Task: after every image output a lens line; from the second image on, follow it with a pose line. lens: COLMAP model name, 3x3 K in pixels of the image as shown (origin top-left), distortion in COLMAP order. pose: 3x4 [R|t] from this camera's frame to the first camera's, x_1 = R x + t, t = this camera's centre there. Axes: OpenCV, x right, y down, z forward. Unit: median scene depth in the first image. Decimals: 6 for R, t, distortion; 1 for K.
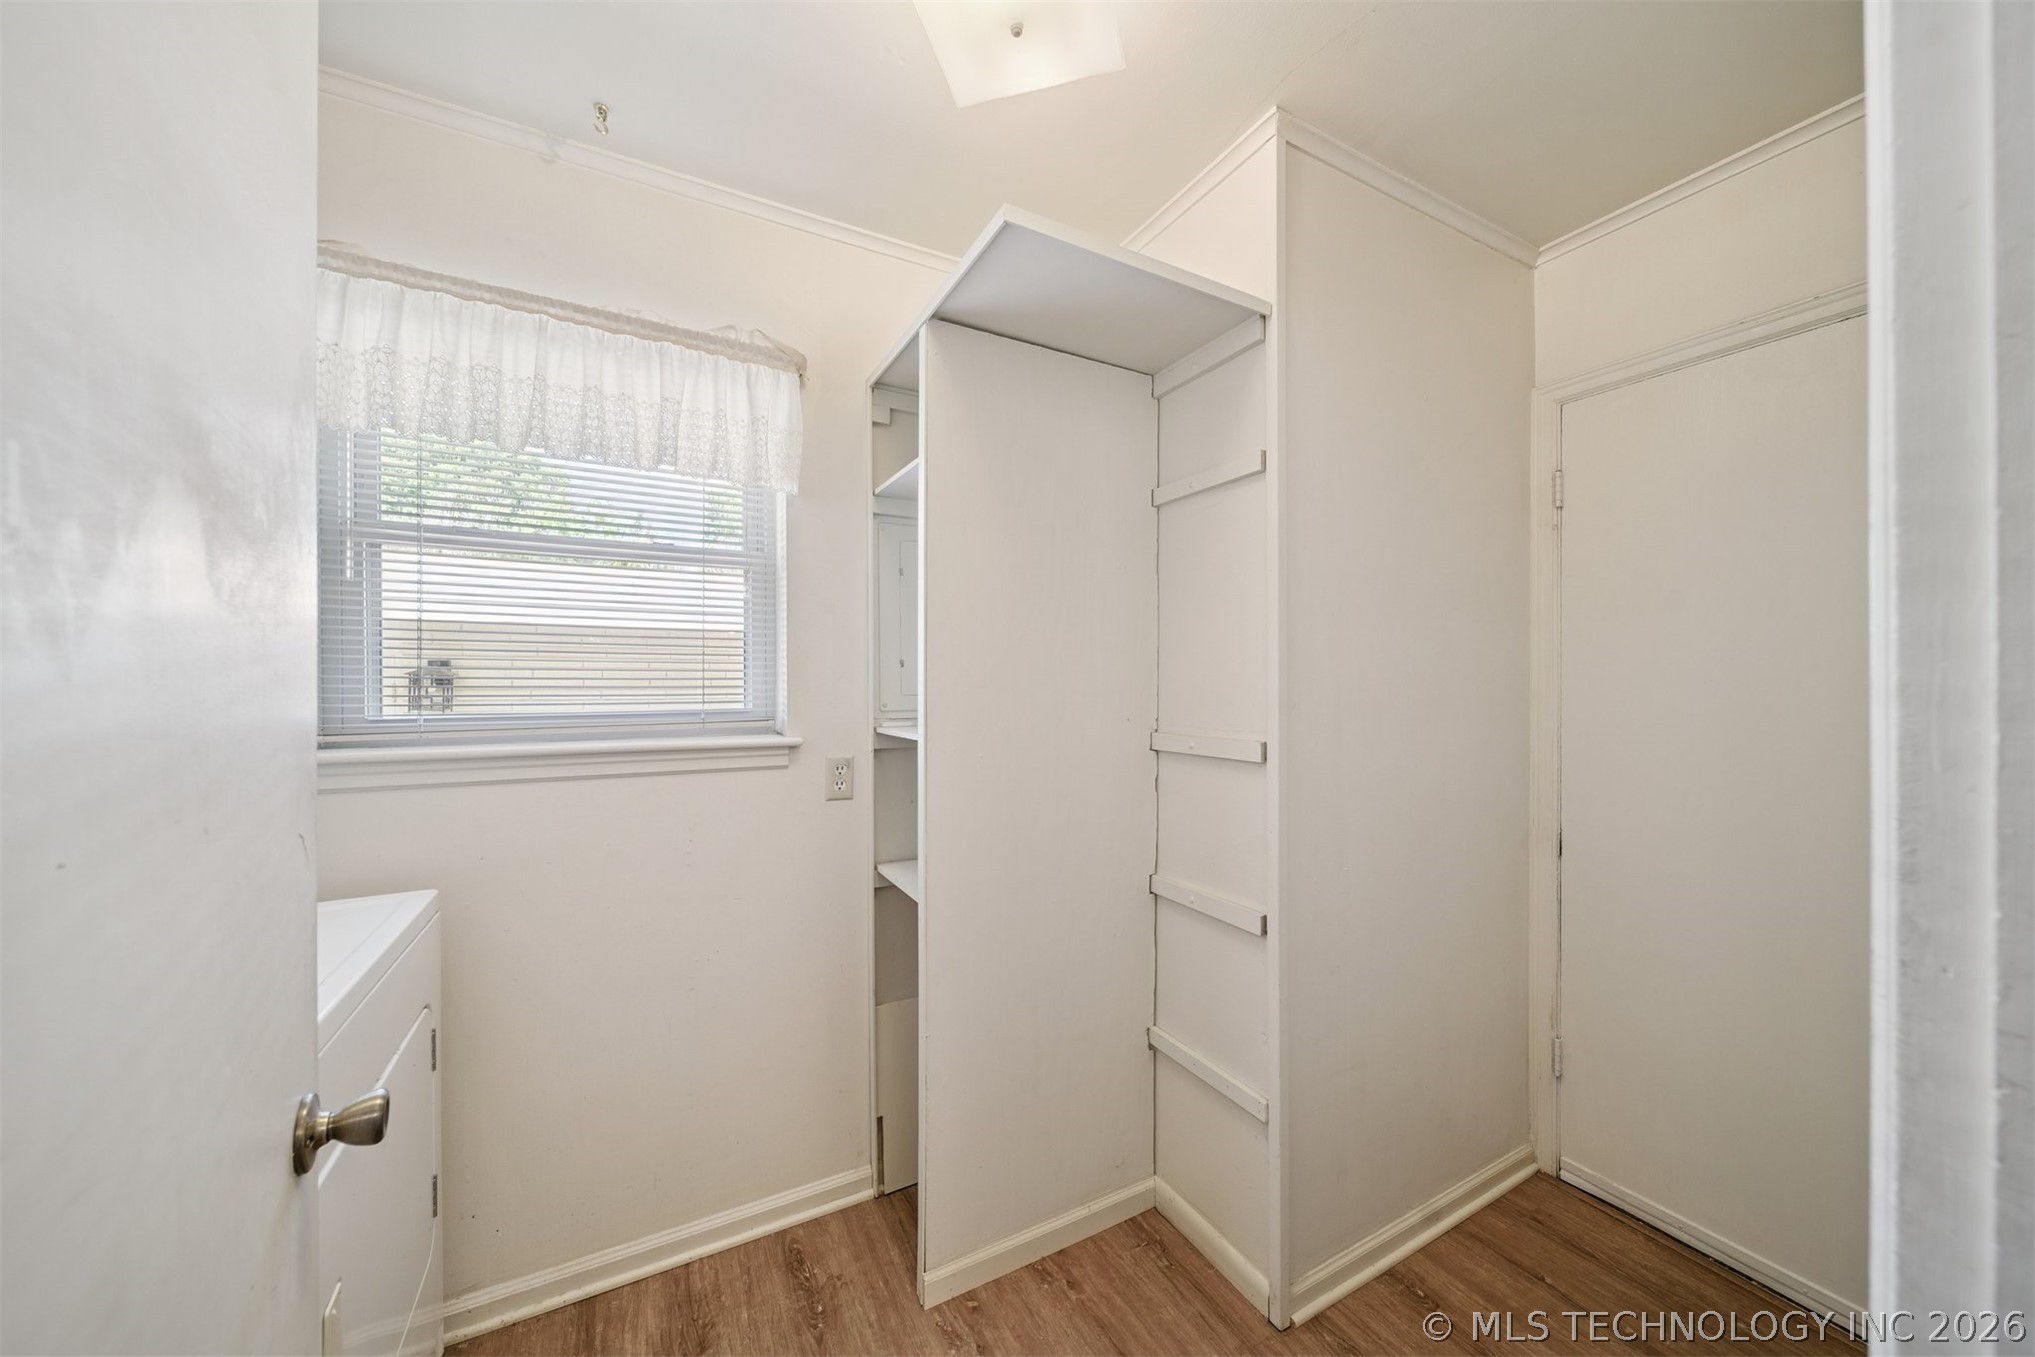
lens RADIAL K [[715.2, 0, 1041.9], [0, 715.2, 684.3], [0, 0, 1]] dist [-0.000194, -0.000823]
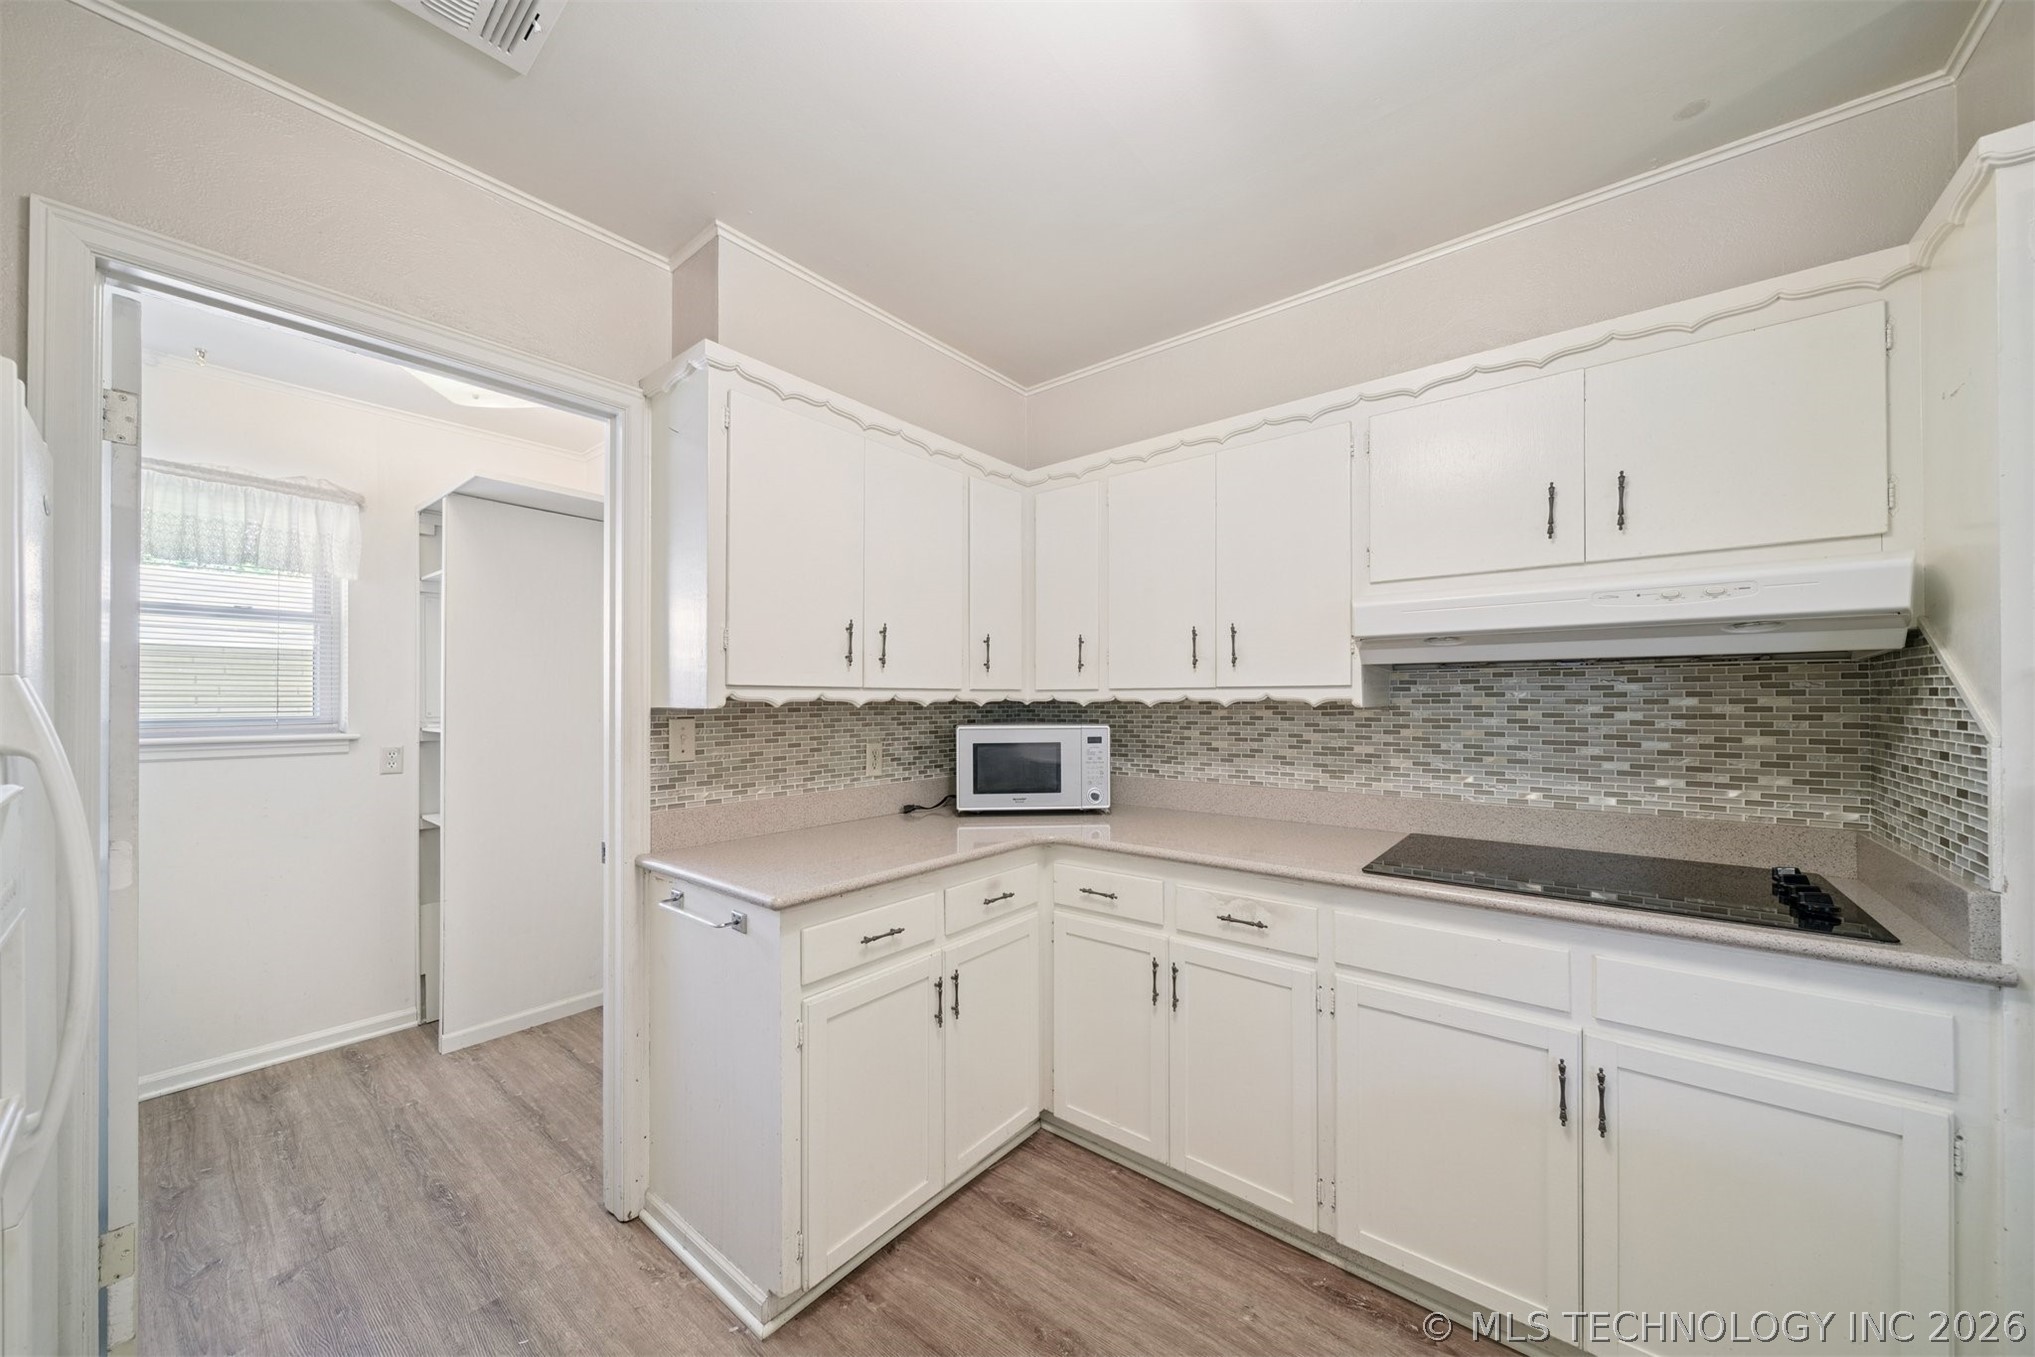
lens RADIAL K [[715.2, 0, 1033.9], [0, 715.2, 693.5], [0, 0, 1]] dist [-0.000194, -0.000823]
pose [[0.927152, 0.002768, 0.374674, 0.493779], [-0.000152, 0.999975, -0.007010, -0.004145], [-0.374684, 0.006442, 0.927130, -1.113261]]
